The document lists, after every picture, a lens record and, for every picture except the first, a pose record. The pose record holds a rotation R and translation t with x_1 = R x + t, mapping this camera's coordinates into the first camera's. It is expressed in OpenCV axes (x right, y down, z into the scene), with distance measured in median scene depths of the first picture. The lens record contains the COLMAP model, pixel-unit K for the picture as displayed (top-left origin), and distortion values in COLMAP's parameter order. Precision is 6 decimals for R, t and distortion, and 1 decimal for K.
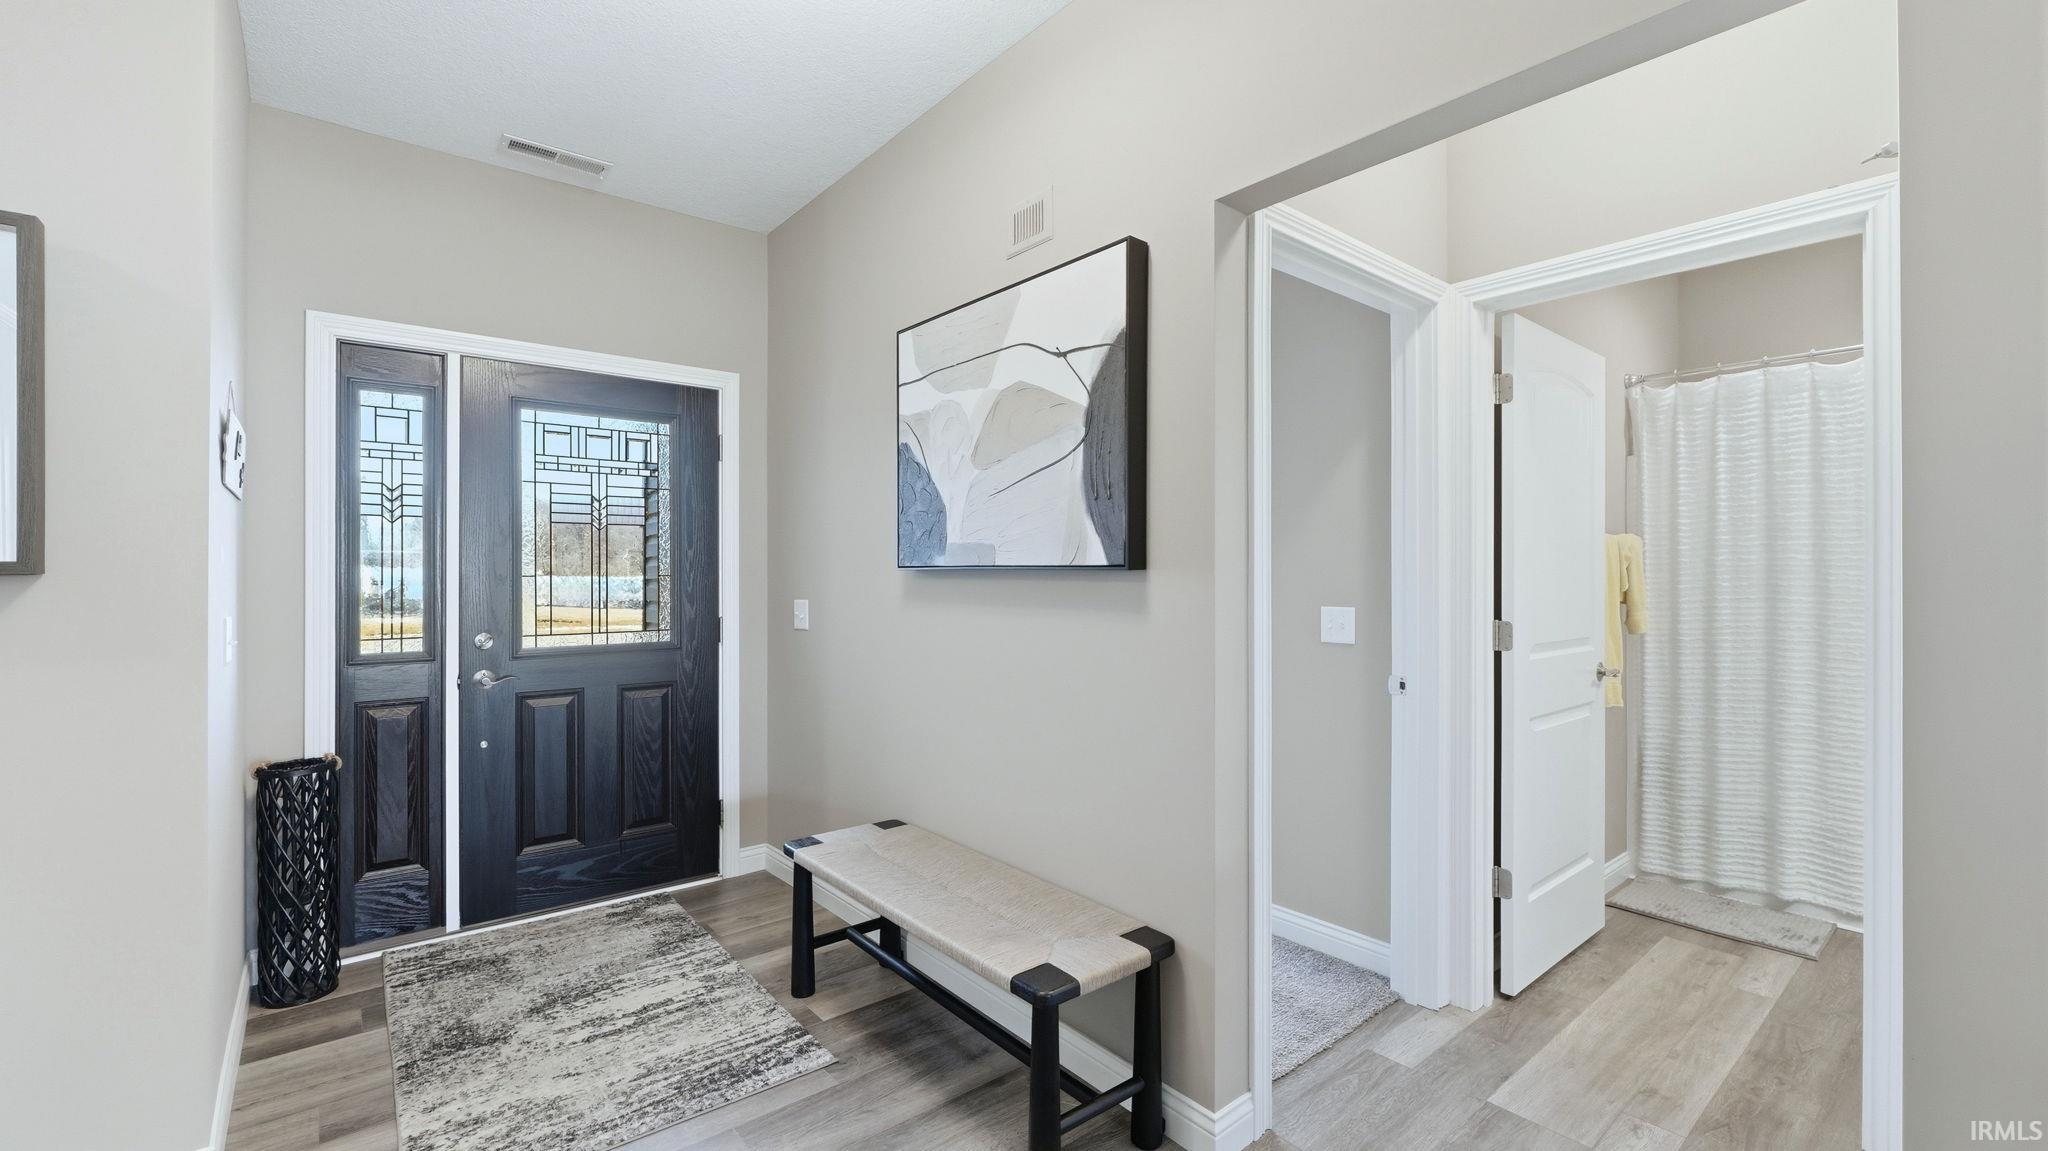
lens RADIAL K [[851.1, 0, 1025.7], [0, 851.1, 568.1], [0, 0, 1]] dist [-0.004033, -0.000834]
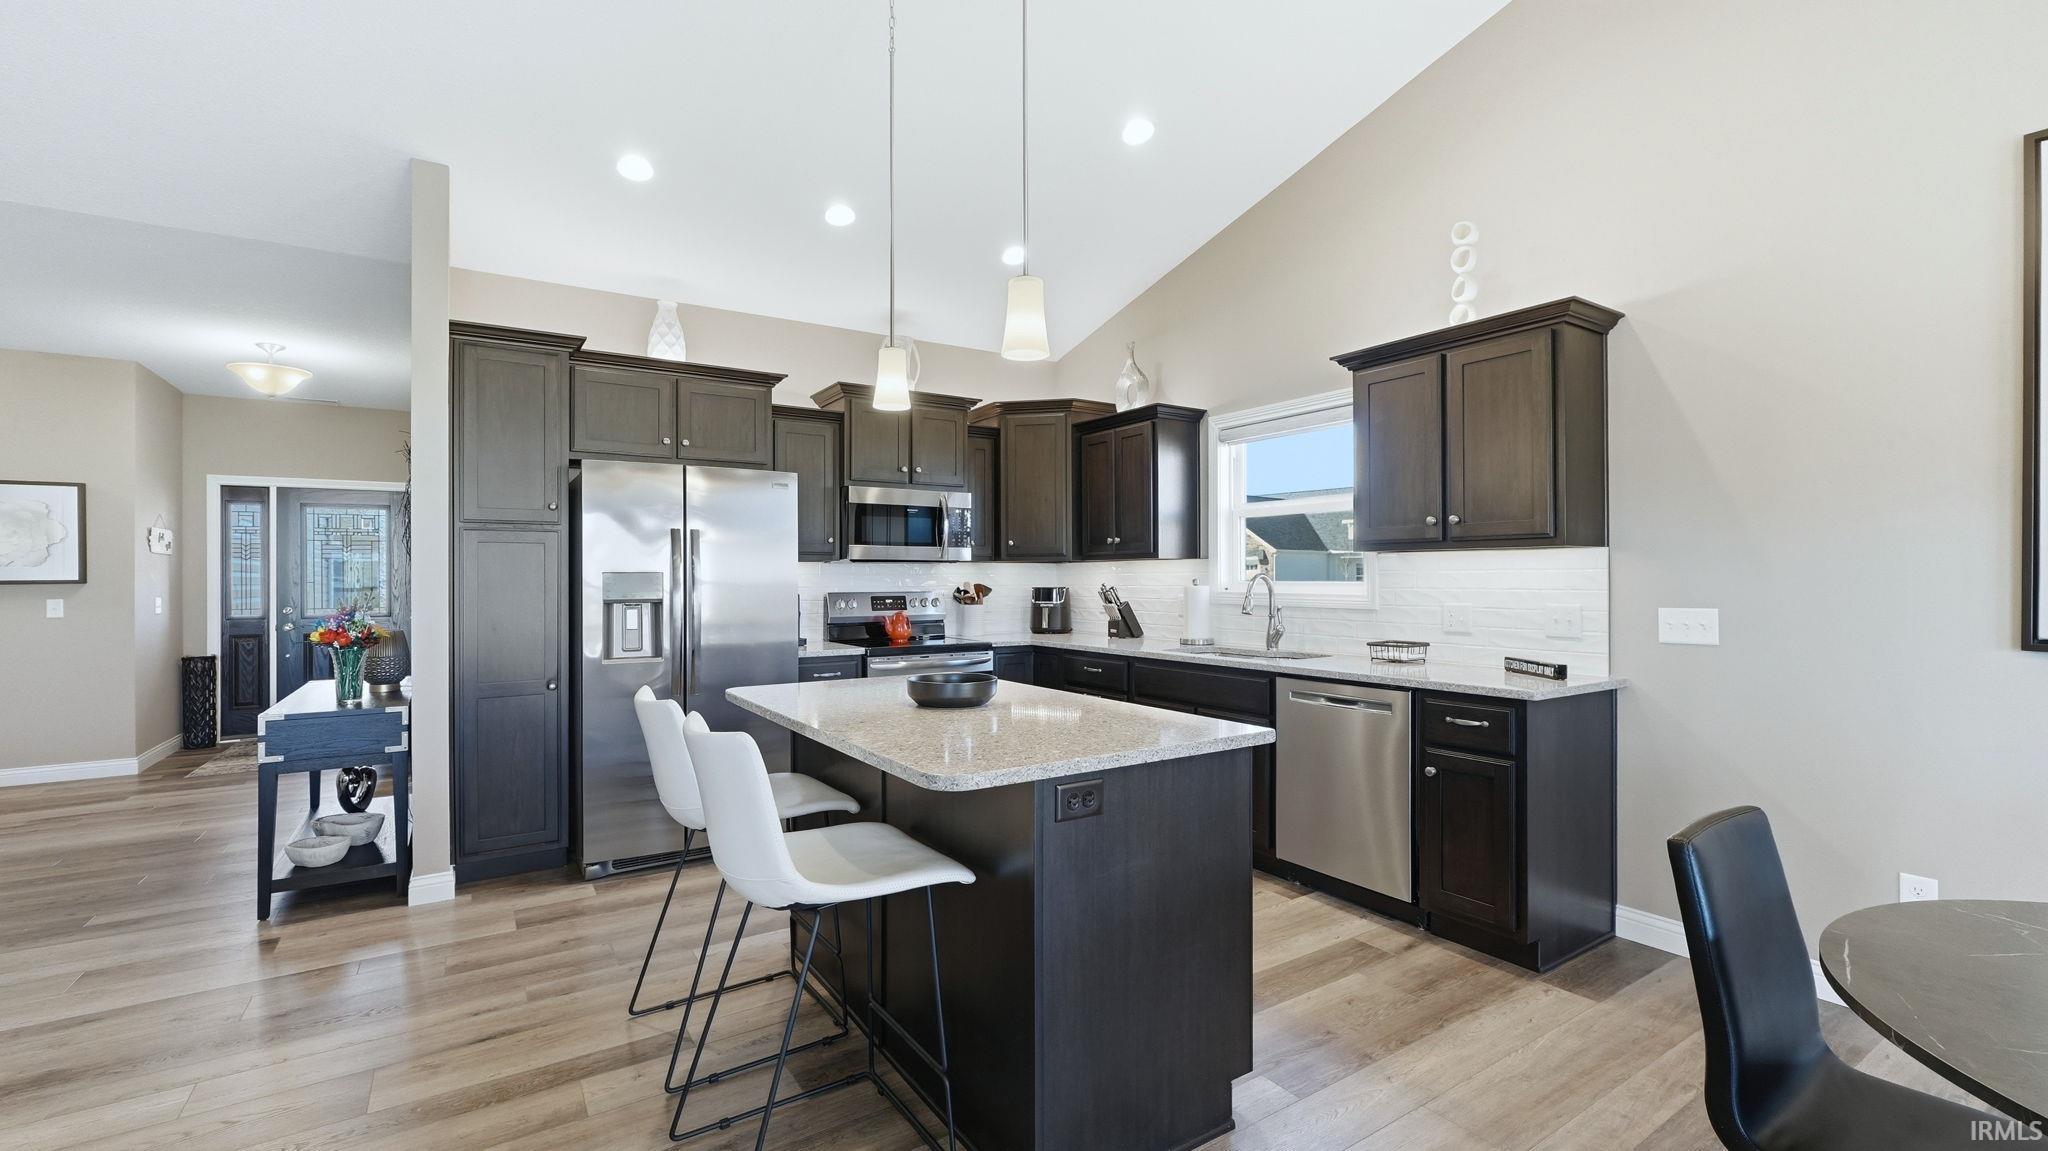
lens RADIAL K [[851.1, 0, 1012.8], [0, 851.1, 572.1], [0, 0, 1]] dist [-0.004033, -0.000834]
pose [[0.993408, -0.007216, -0.114406, 1.339505], [0.007602, 0.999967, 0.002937, -0.009477], [0.114381, -0.003788, 0.993430, -0.896116]]
